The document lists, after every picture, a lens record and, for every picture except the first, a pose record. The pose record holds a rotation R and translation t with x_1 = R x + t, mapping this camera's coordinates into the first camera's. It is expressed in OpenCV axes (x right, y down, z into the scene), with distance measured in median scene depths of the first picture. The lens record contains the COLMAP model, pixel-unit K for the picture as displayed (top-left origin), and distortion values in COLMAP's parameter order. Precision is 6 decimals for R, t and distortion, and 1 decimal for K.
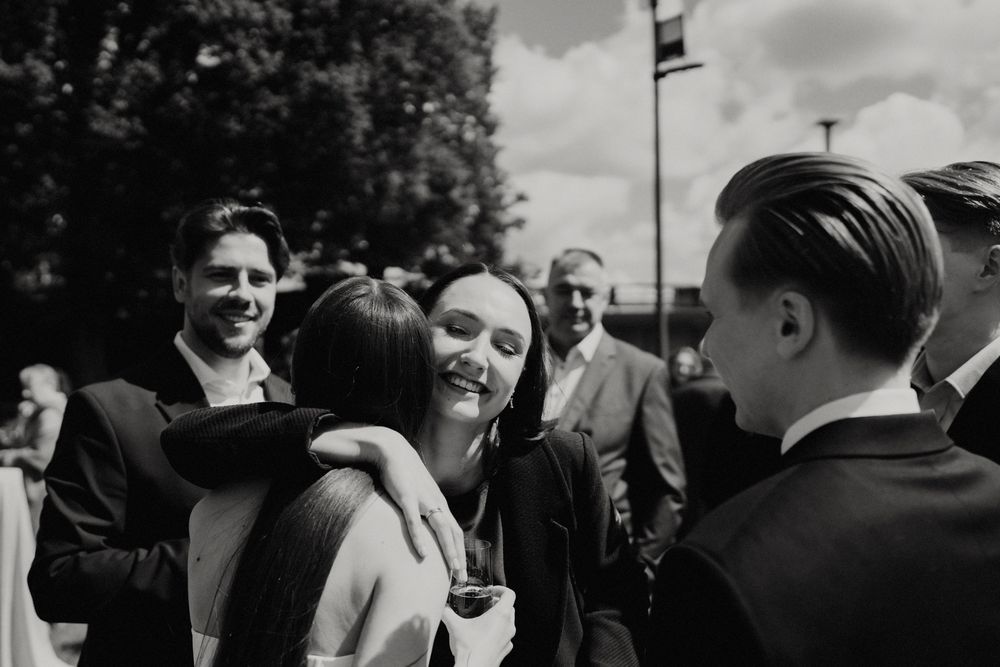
lens RADIAL K [[1054.5, 0, 497.2], [0, 1054.5, 335.4], [0, 0, 1]] dist [-0.016514, 0.000000]
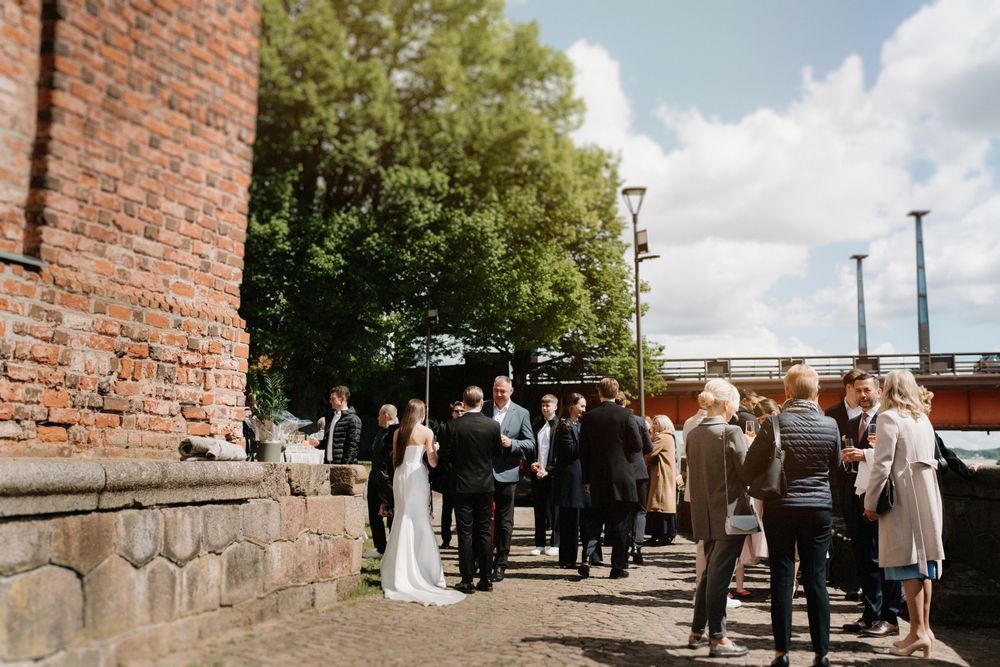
lens RADIAL K [[1054.5, 0, 501.5], [0, 1054.5, 333.2], [0, 0, 1]] dist [-0.016514, 0.000000]
pose [[0.985943, -0.006333, -0.166965, 0.110227], [-0.003854, 0.998153, -0.060621, -0.010554], [0.167041, 0.060412, 0.984097, -0.368630]]
